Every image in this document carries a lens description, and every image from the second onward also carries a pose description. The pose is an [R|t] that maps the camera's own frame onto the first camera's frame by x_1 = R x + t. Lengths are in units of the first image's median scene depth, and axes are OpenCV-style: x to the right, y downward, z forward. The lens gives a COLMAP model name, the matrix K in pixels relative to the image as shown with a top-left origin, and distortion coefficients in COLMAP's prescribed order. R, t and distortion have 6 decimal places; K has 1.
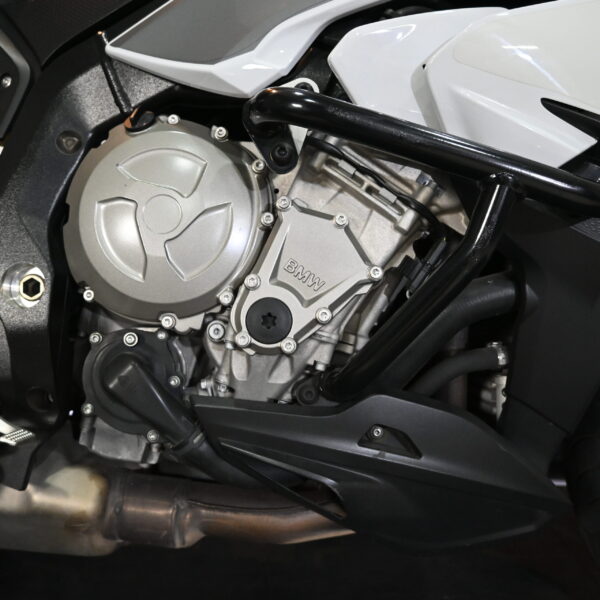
lens RADIAL K [[611.7, 0, 300.0], [0, 611.7, 300.0], [0, 0, 1]] dist [-0.008520, 0.004135]
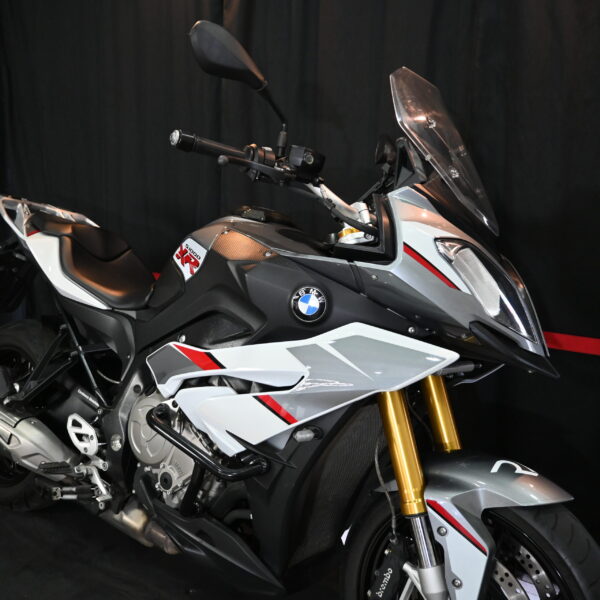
lens RADIAL K [[611.7, 0, 300.0], [0, 611.7, 300.0], [0, 0, 1]] dist [-0.008520, 0.004135]
pose [[0.836370, 0.083490, -0.541770, 1.709270], [-0.076352, 0.996442, 0.035687, -0.840252], [0.542822, 0.011518, 0.839769, -0.888937]]
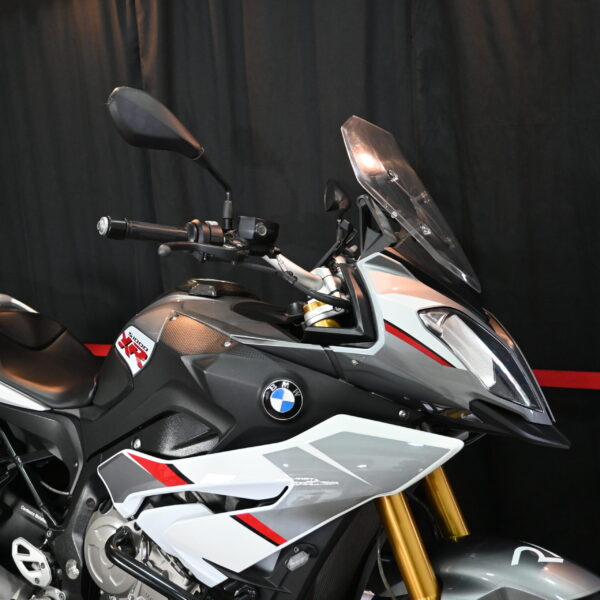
lens RADIAL K [[611.7, 0, 300.0], [0, 611.7, 300.0], [0, 0, 1]] dist [-0.008520, 0.004135]
pose [[0.884046, -0.035700, -0.466035, 1.494086], [0.040410, 0.999183, 0.000115, -1.050478], [0.465651, -0.018934, 0.884766, -0.677231]]
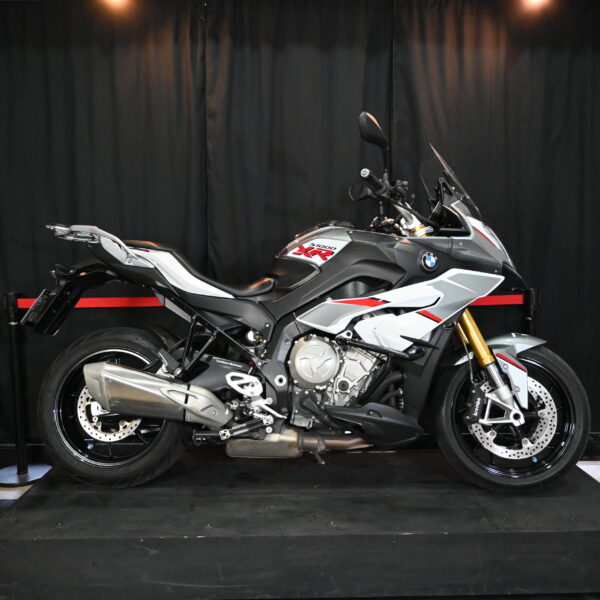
lens RADIAL K [[611.7, 0, 300.0], [0, 611.7, 300.0], [0, 0, 1]] dist [-0.008520, 0.004135]
pose [[0.998042, -0.057494, -0.024621, -0.199401], [0.054925, 0.993992, -0.094674, -0.162945], [0.029916, 0.093136, 0.995204, -3.096555]]
